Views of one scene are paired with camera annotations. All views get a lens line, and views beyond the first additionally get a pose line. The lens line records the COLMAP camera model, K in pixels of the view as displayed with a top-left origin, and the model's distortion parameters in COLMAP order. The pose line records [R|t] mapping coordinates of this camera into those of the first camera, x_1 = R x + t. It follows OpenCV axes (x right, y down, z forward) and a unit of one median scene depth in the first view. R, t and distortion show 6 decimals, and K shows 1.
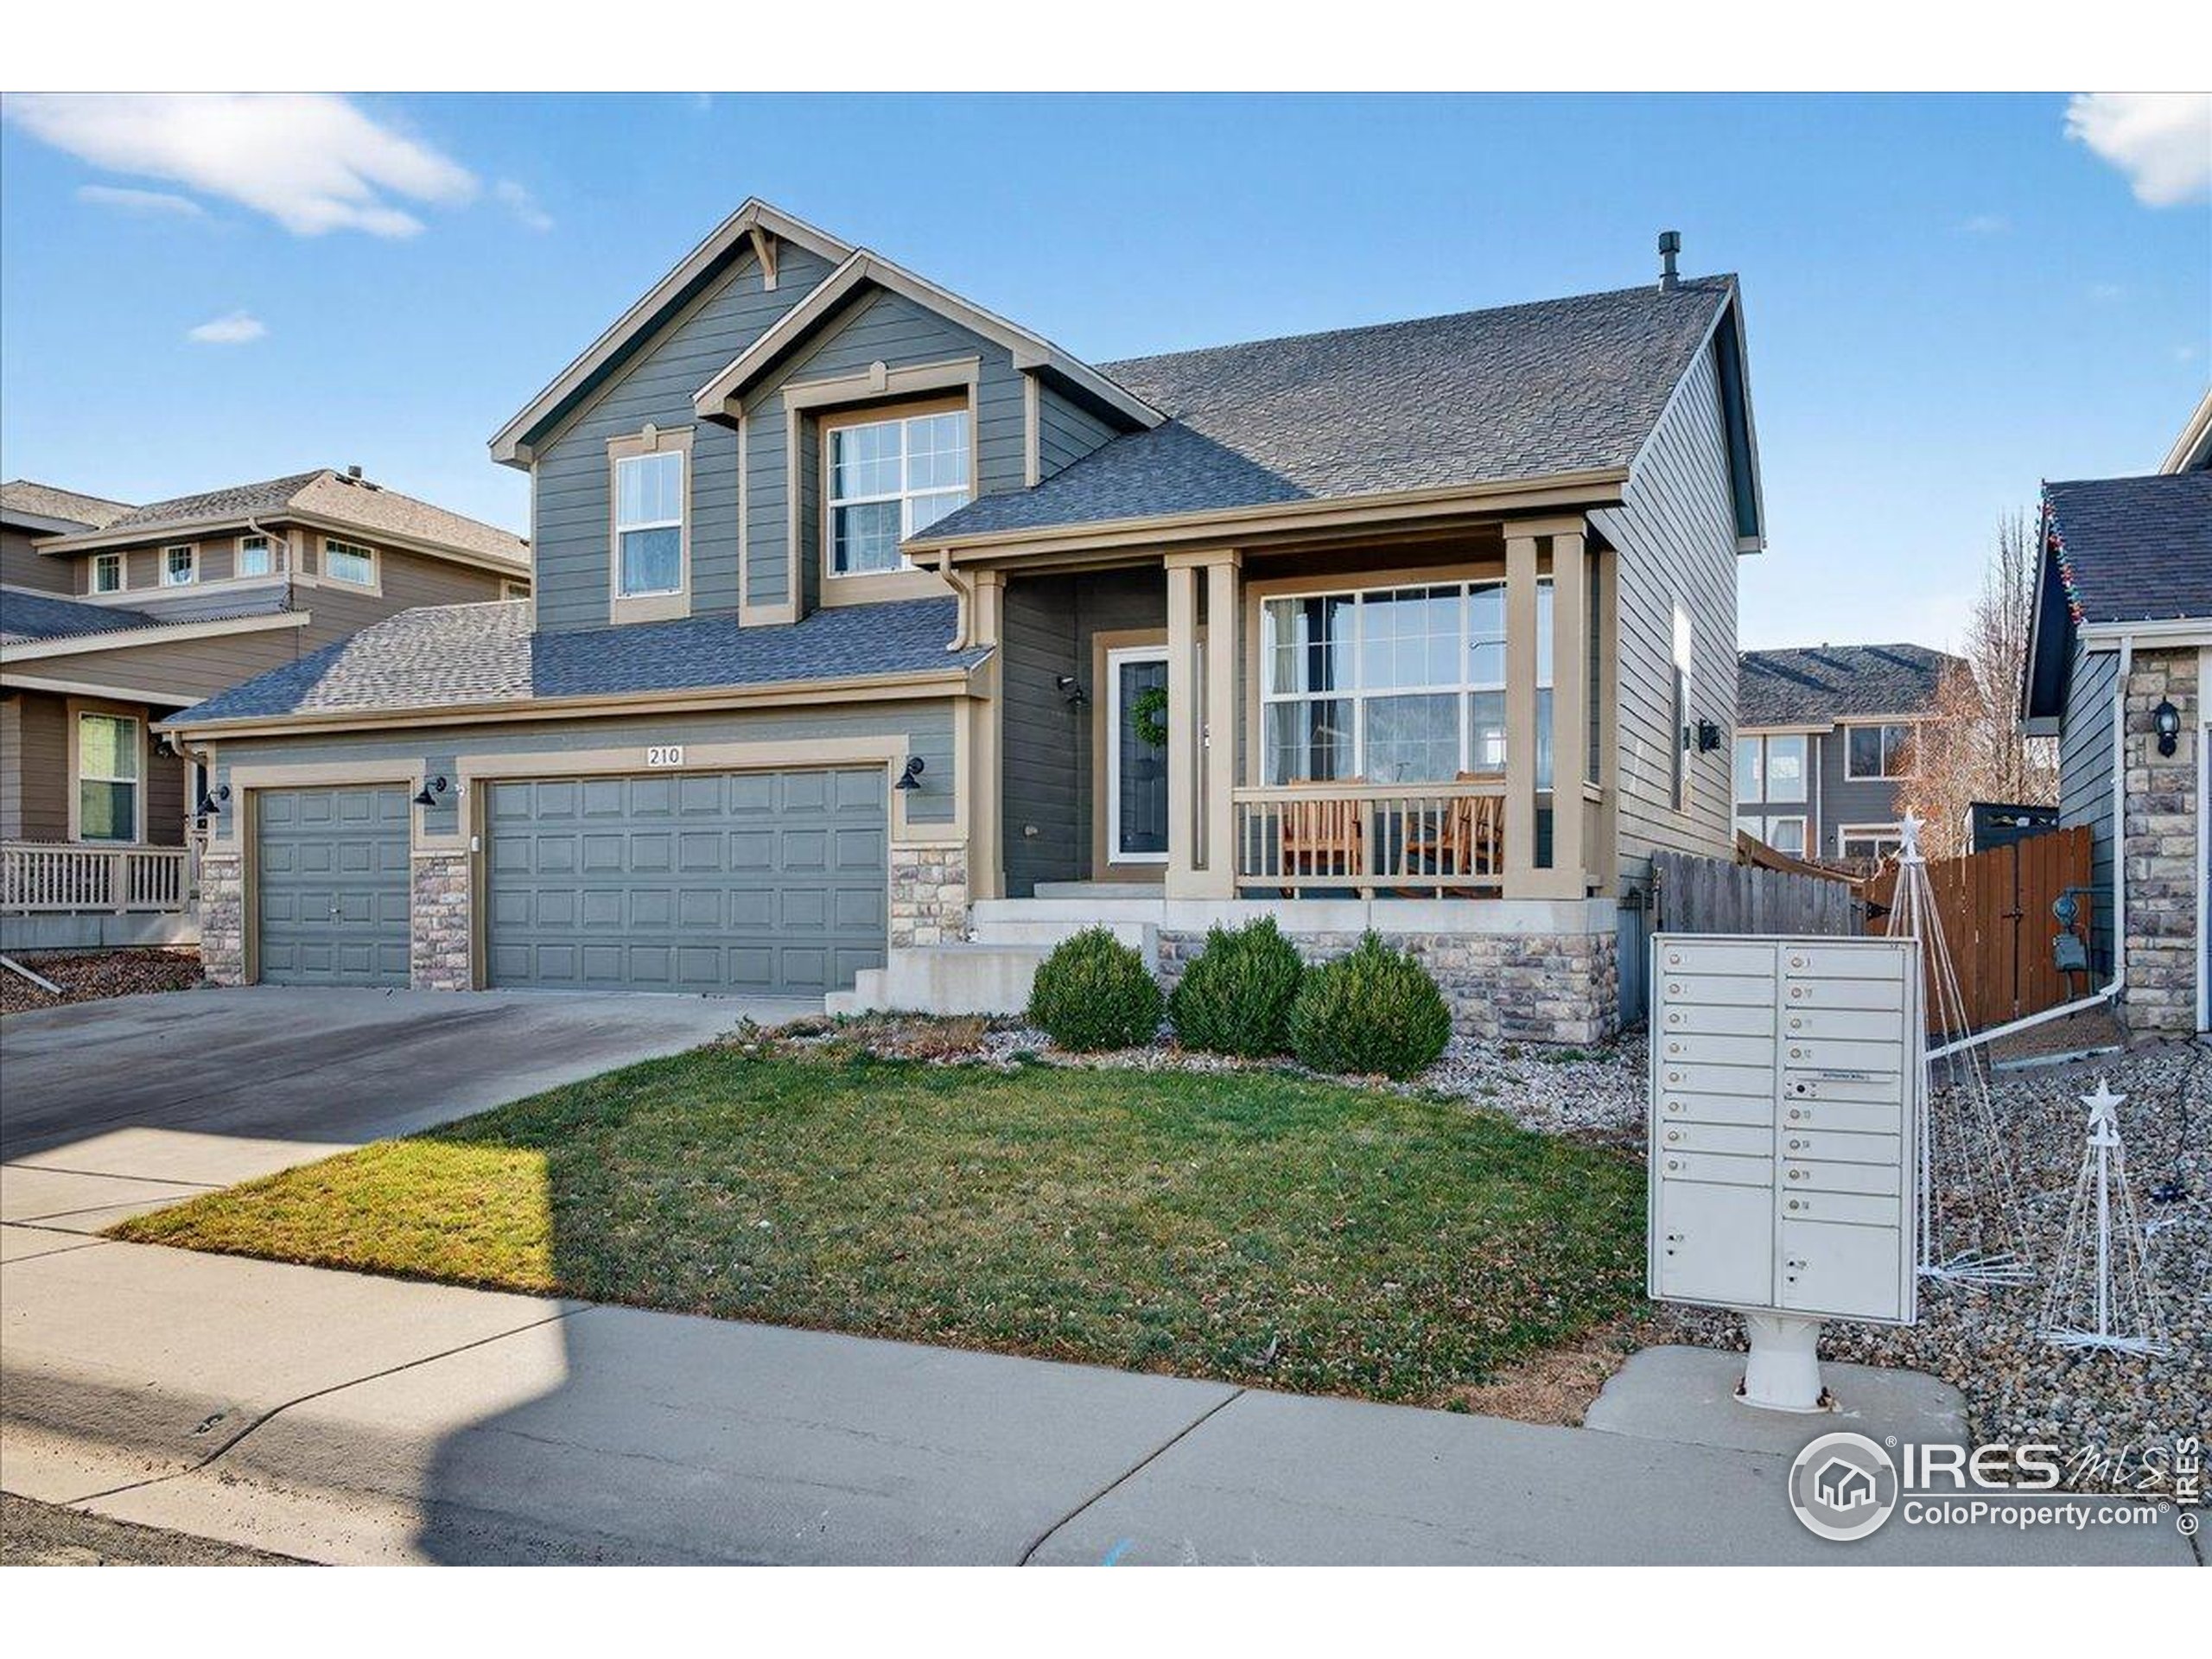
lens RADIAL K [[1718.5, 0, 1103.5], [0, 1718.5, 918.8], [0, 0, 1]] dist [-0.003623, -0.000208]
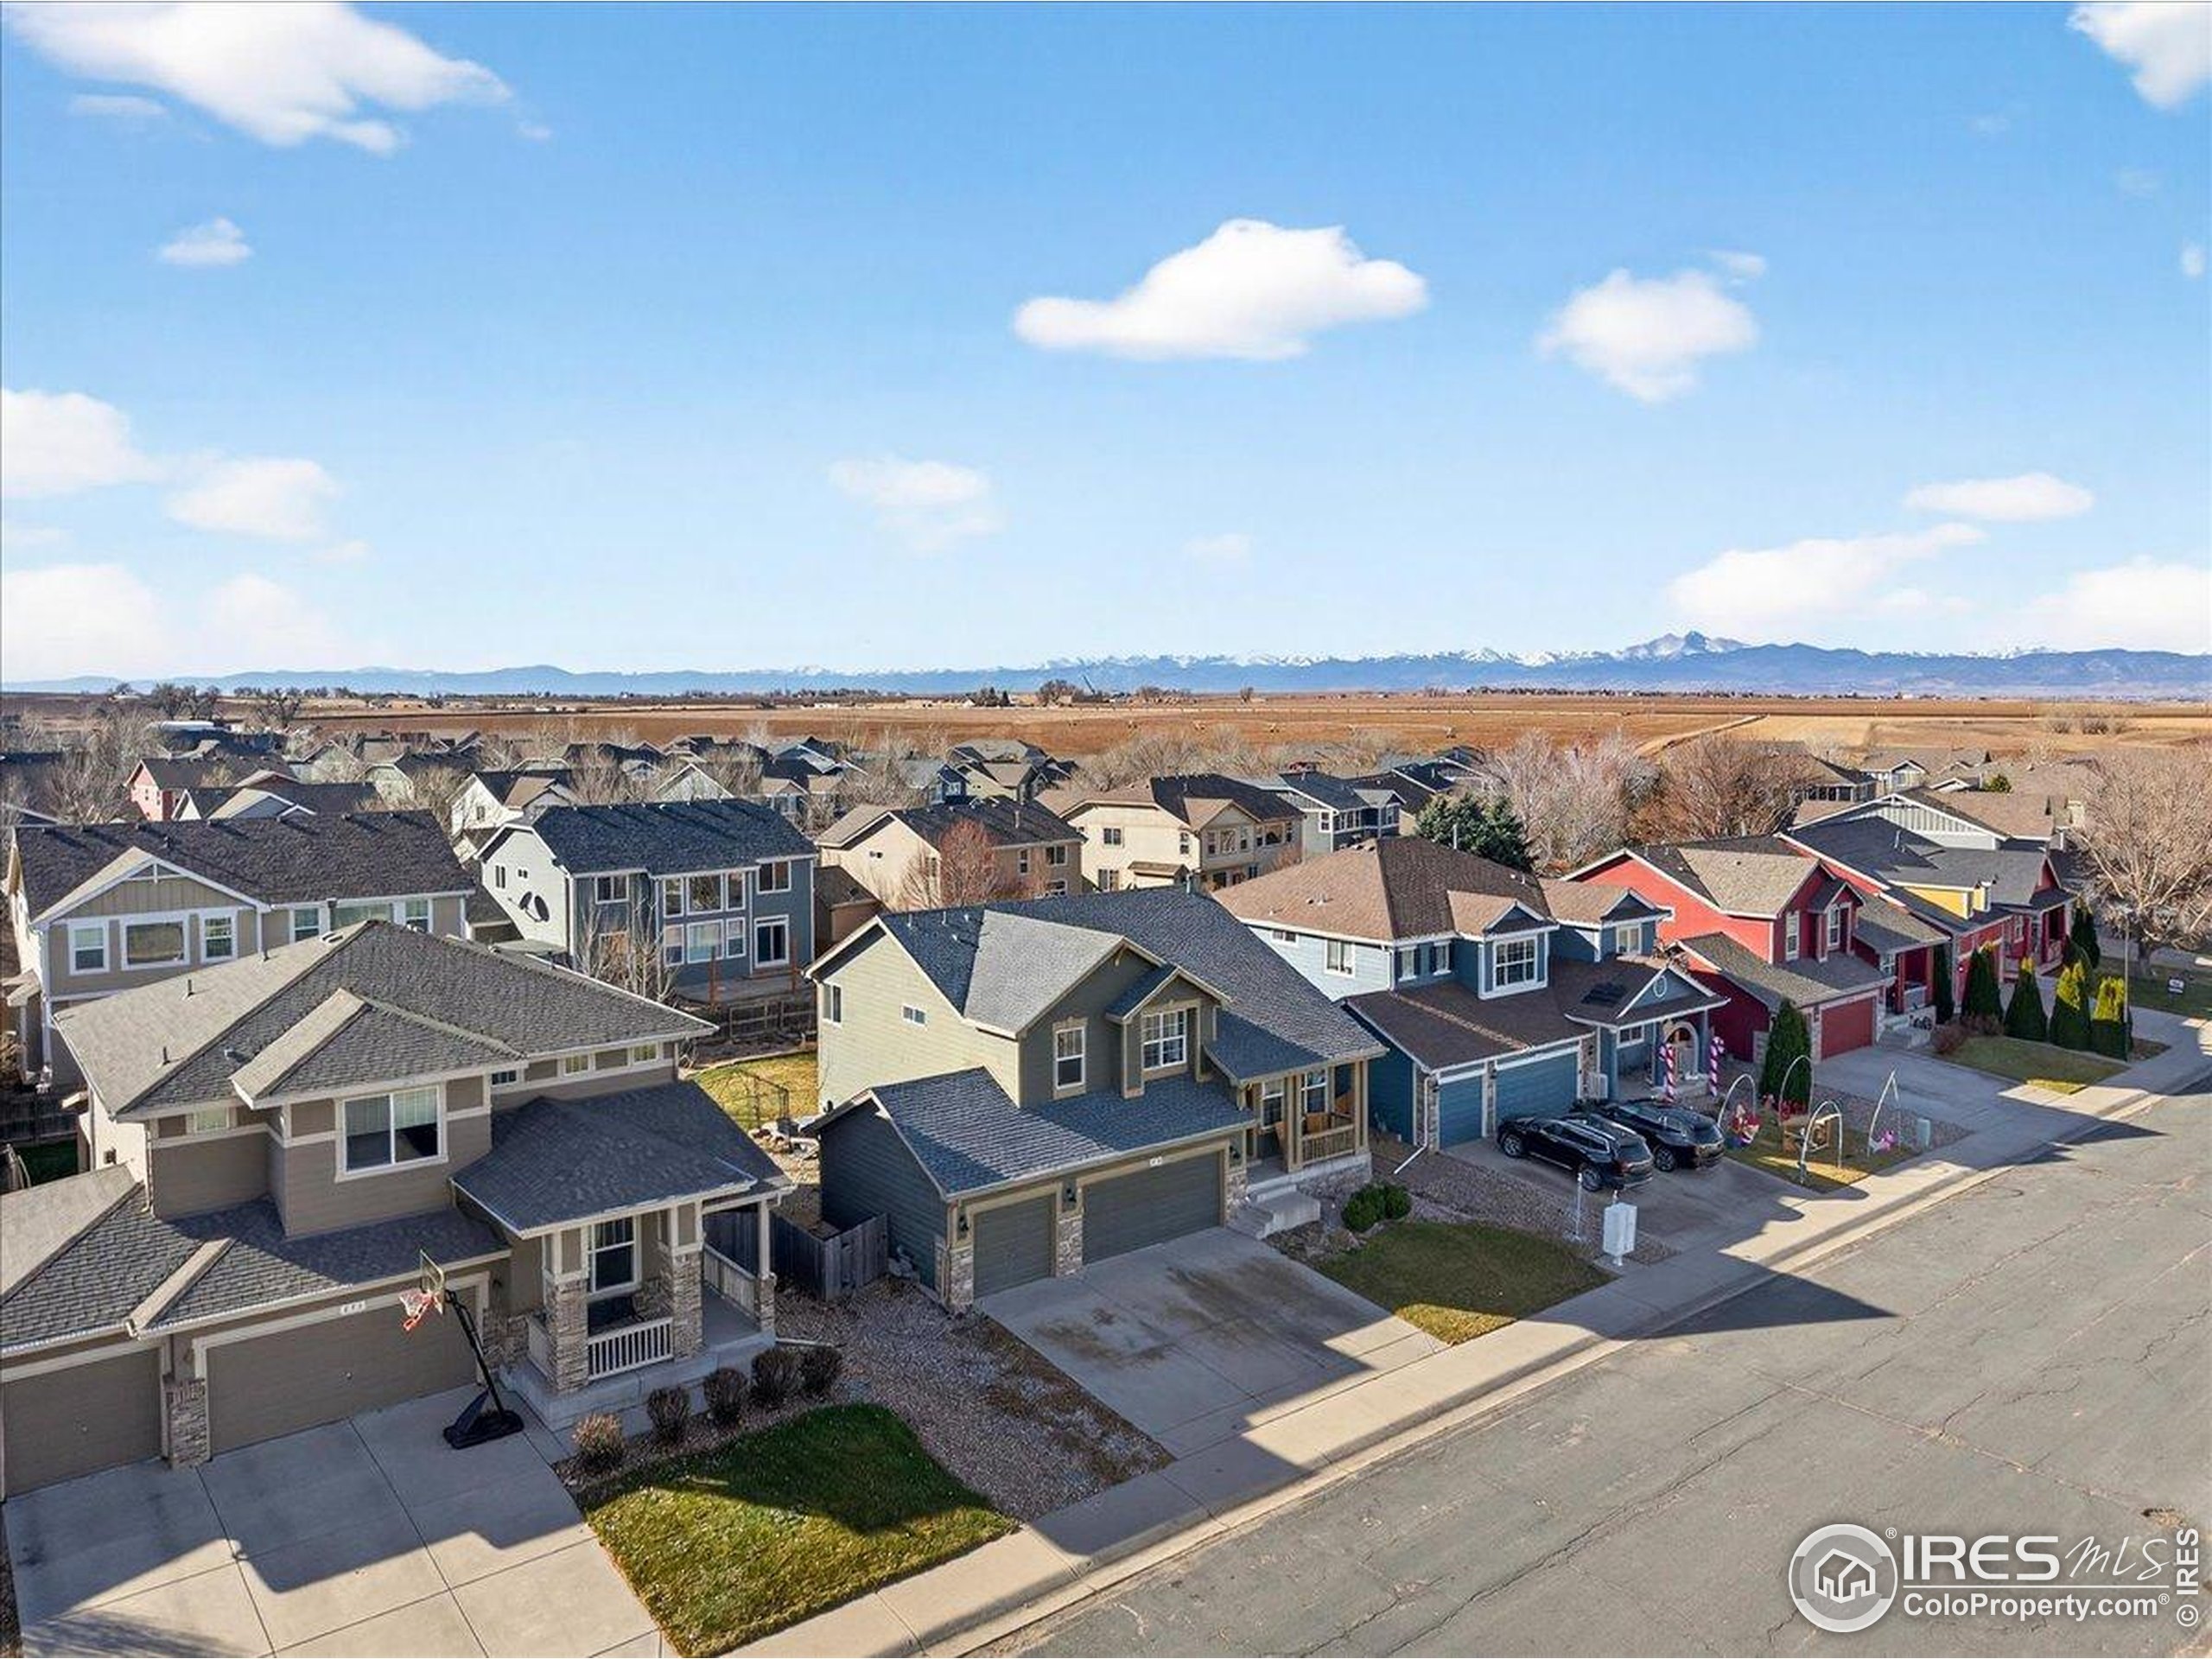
lens RADIAL K [[1575.8, 0, 1106.0], [0, 1575.8, 829.5], [0, 0, 1]] dist [0.004056, 0.000442]
pose [[0.429729, -0.075647, 0.899784, -2.353104], [0.009459, 0.996807, 0.079286, -0.770498], [-0.902908, -0.025561, 0.429073, 0.018623]]
